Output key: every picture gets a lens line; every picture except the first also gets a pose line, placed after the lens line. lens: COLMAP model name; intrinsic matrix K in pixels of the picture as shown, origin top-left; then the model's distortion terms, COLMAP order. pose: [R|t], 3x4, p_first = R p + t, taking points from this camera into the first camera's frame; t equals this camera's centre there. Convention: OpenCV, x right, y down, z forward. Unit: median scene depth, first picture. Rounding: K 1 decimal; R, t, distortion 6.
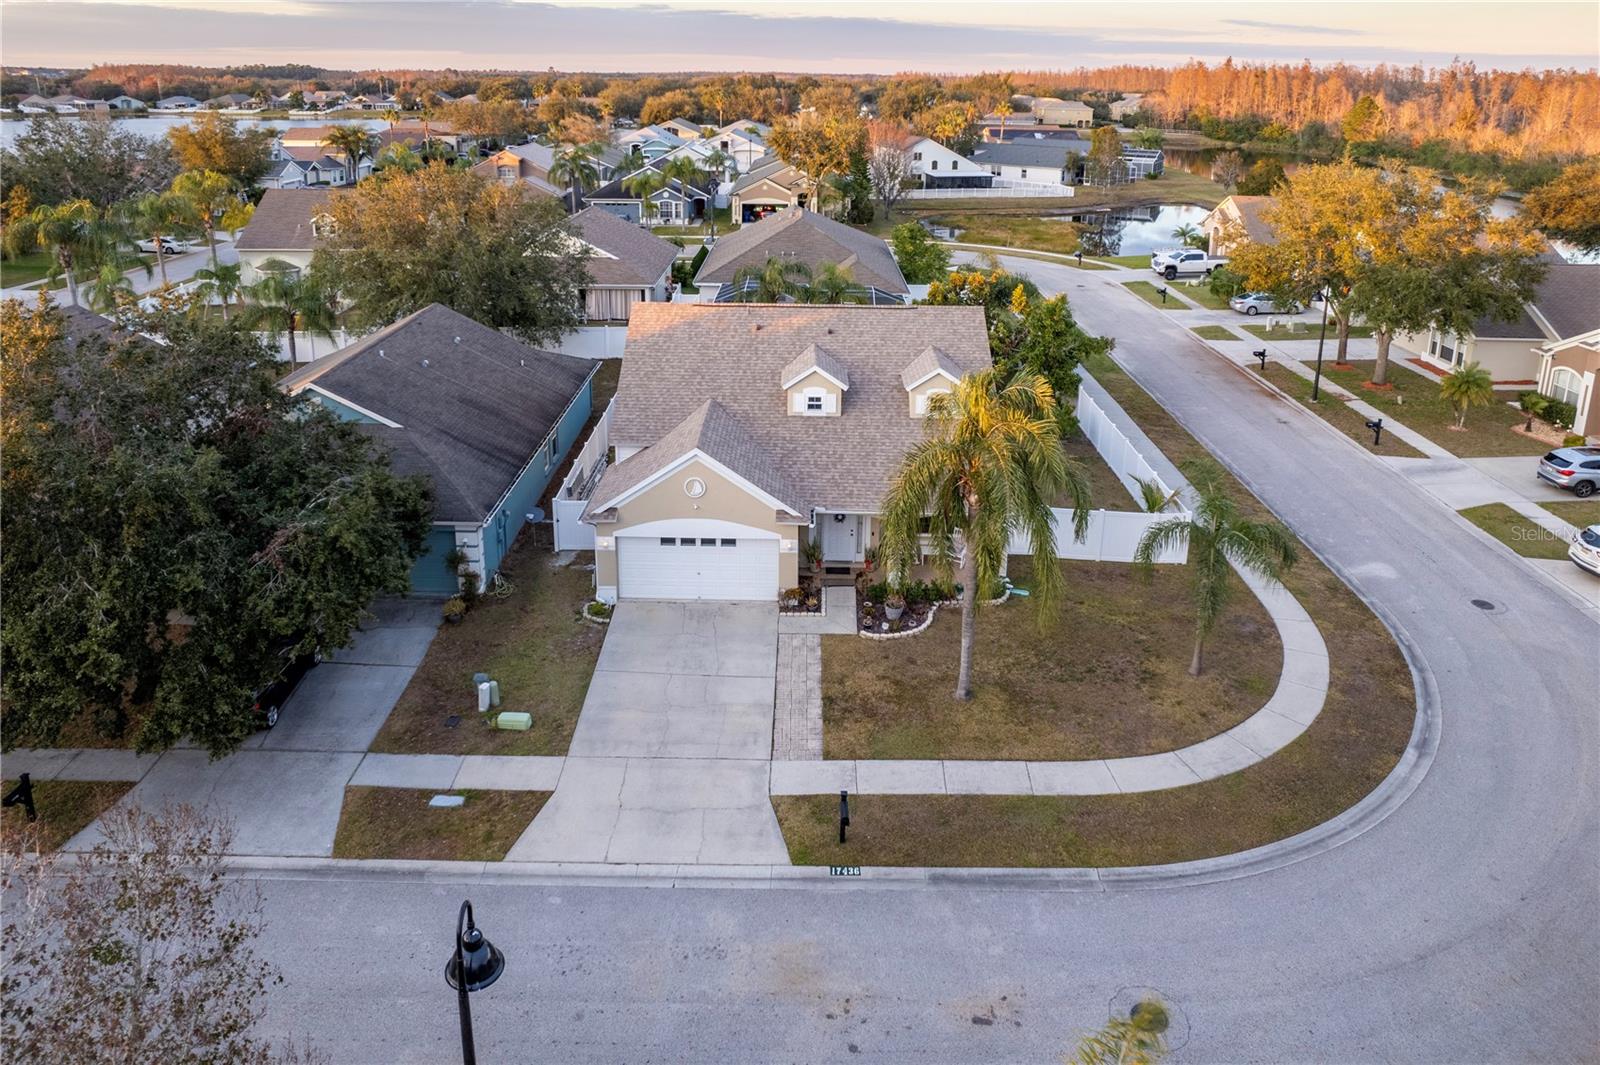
lens RADIAL K [[1080.2, 0, 803.1], [0, 1080.2, 343.3], [0, 0, 1]] dist [-0.037210, 0.007192]
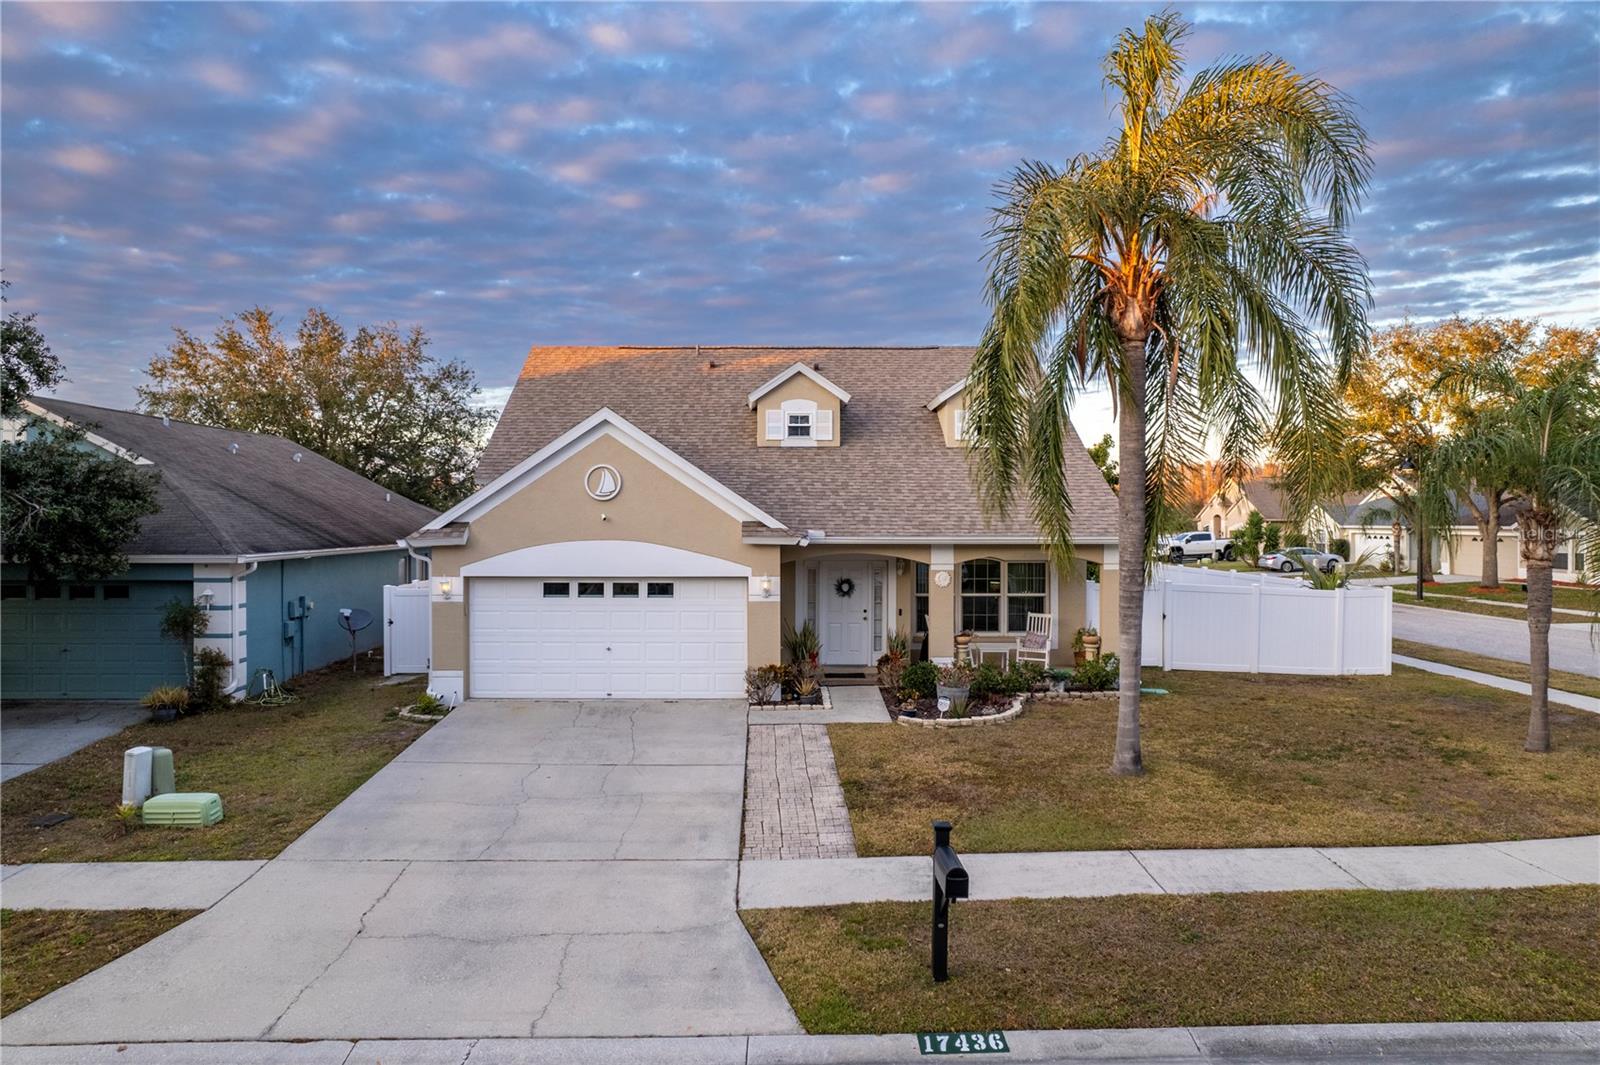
lens RADIAL K [[1044.0, 0, 783.6], [0, 1044.0, 497.7], [0, 0, 1]] dist [-0.071903, 0.058743]
pose [[0.999588, -0.011720, 0.026192, -0.019027], [0.018143, 0.965305, -0.260494, 0.319732], [-0.022230, 0.260862, 0.965120, 0.499885]]
